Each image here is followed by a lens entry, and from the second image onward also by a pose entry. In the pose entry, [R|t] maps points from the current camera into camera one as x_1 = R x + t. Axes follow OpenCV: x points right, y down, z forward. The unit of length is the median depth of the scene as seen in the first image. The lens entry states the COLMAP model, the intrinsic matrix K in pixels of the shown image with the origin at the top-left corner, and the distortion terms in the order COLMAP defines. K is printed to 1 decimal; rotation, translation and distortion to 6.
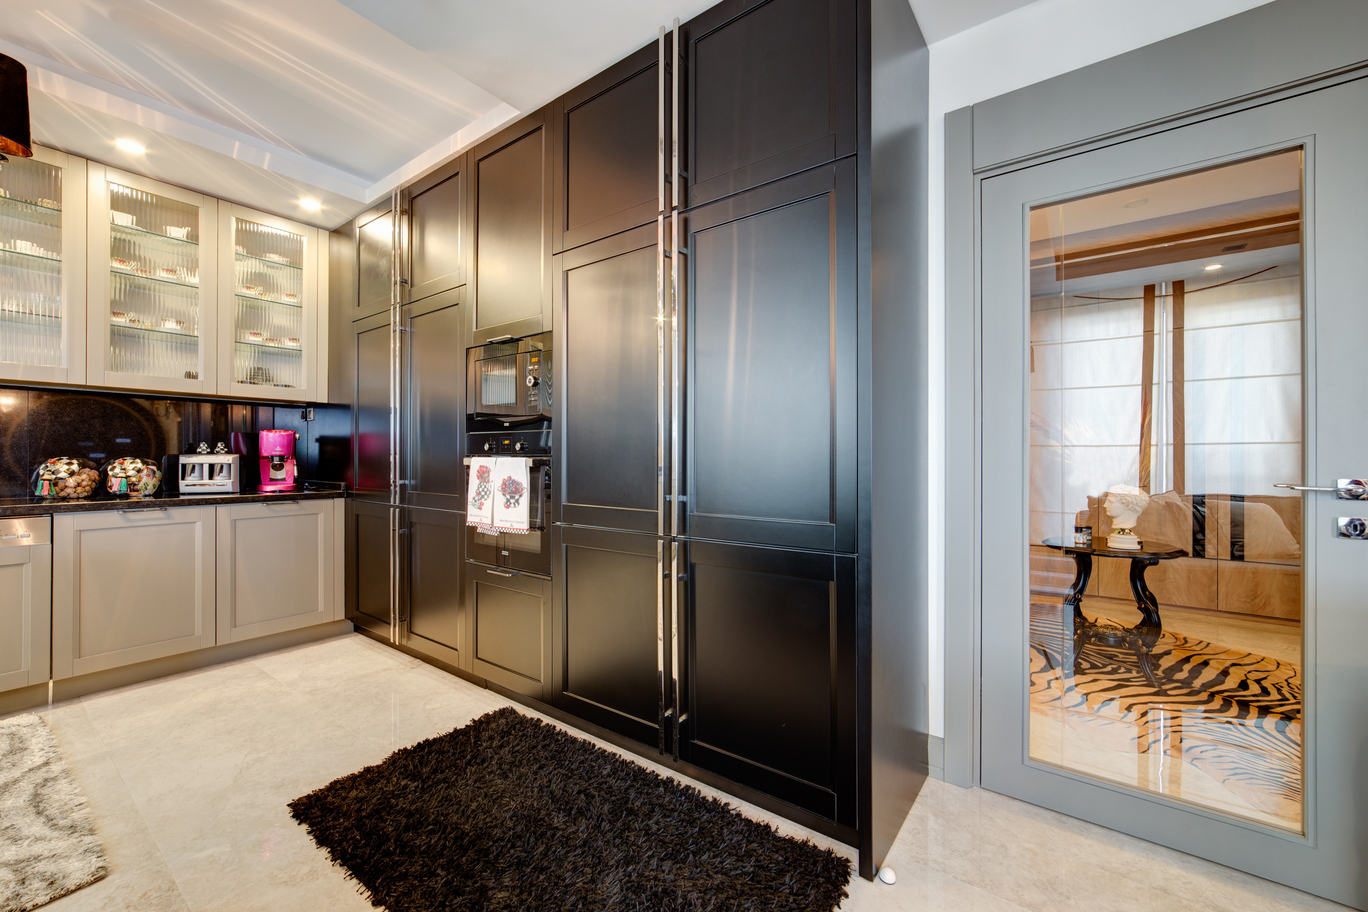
lens RADIAL K [[528.3, 0, 687.2], [0, 528.3, 457.4], [0, 0, 1]] dist [-0.013471, 0.007264]
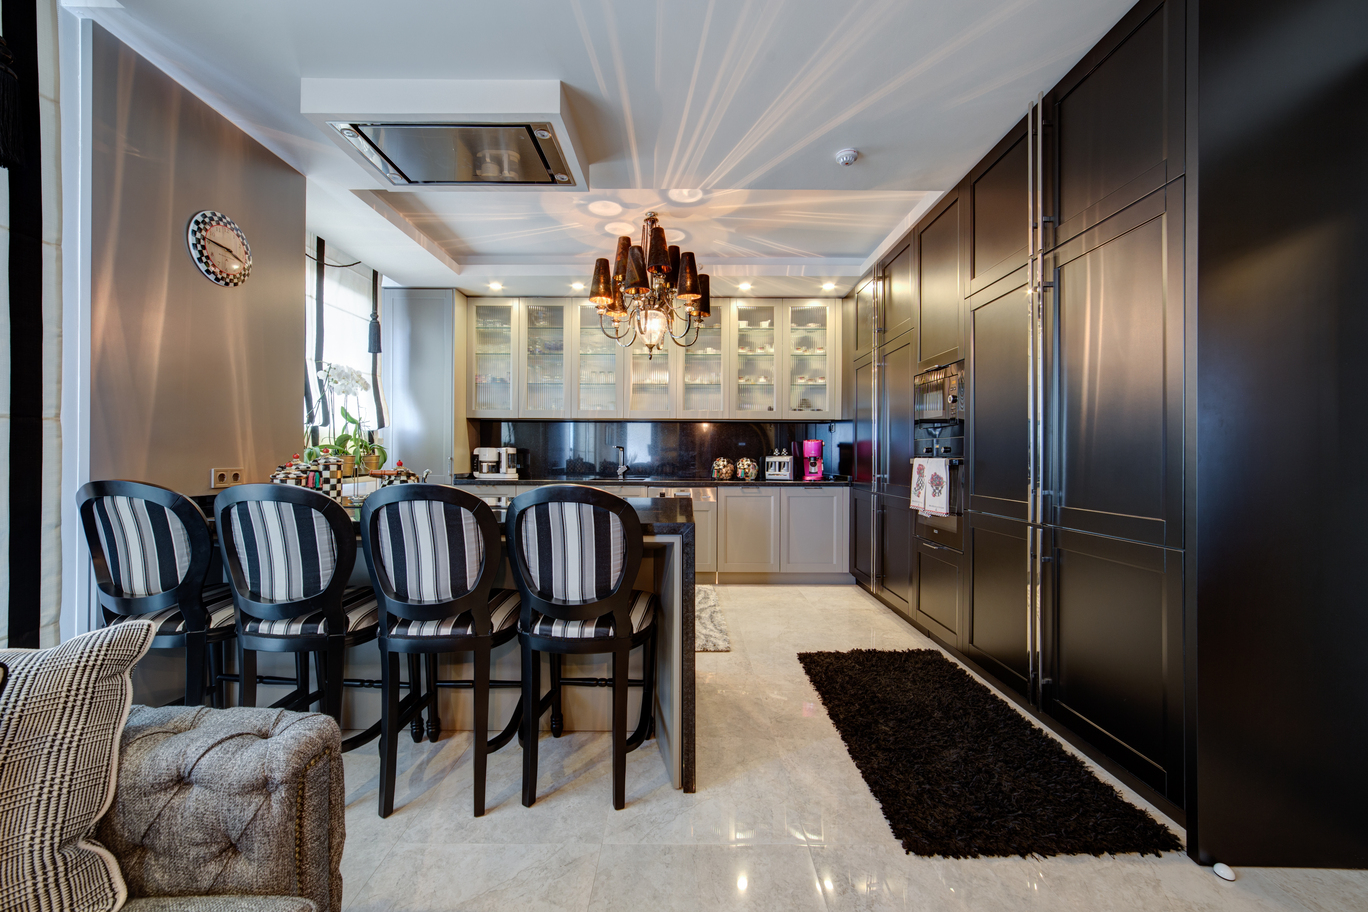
lens RADIAL K [[528.3, 0, 687.2], [0, 528.3, 457.4], [0, 0, 1]] dist [-0.013471, 0.007264]
pose [[0.582985, 0.000955, -0.812482, 0.306813], [-0.002083, 0.999998, -0.000319, -0.000194], [0.812480, 0.001878, 0.582986, -0.223687]]
